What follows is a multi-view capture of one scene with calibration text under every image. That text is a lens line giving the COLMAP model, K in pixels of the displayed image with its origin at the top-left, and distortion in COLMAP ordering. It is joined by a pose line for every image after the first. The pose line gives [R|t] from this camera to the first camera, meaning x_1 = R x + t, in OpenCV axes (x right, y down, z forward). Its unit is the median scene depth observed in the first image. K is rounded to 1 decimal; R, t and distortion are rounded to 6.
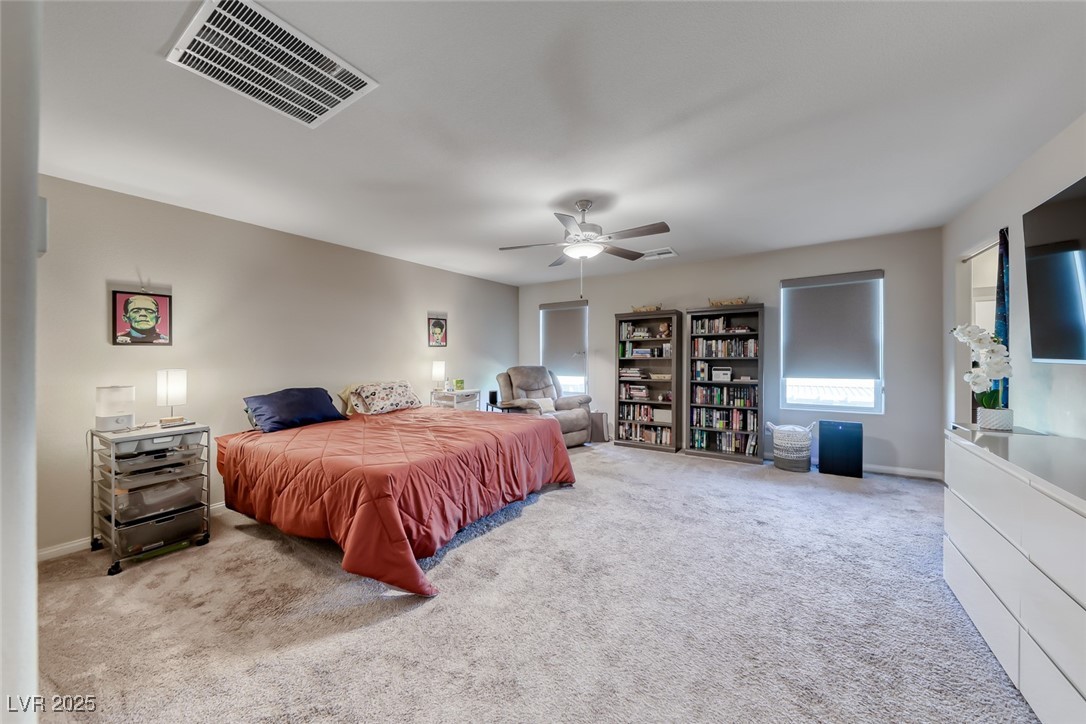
lens RADIAL K [[370.9, 0, 537.1], [0, 370.9, 359.1], [0, 0, 1]] dist [0.015173, -0.003898]
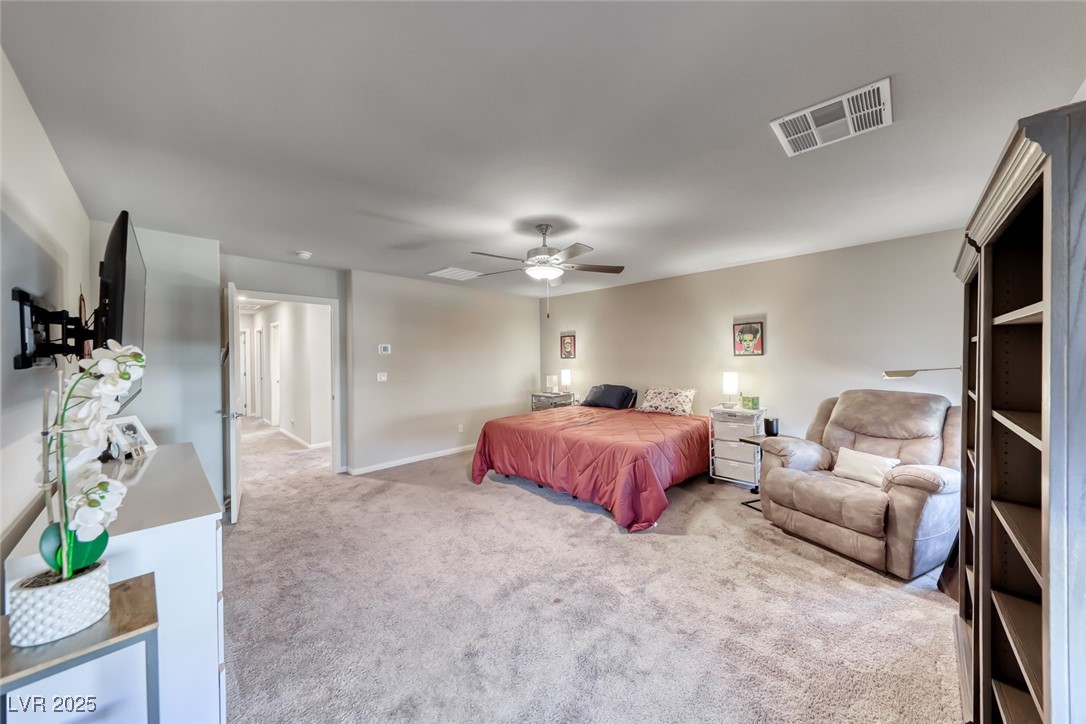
lens RADIAL K [[370.9, 0, 539.9], [0, 370.9, 358.2], [0, 0, 1]] dist [0.015173, -0.003898]
pose [[-0.184526, 0.016285, -0.982693, 0.766846], [-0.000609, 0.999861, 0.016684, -0.048247], [0.982828, 0.003677, -0.184490, 0.784689]]
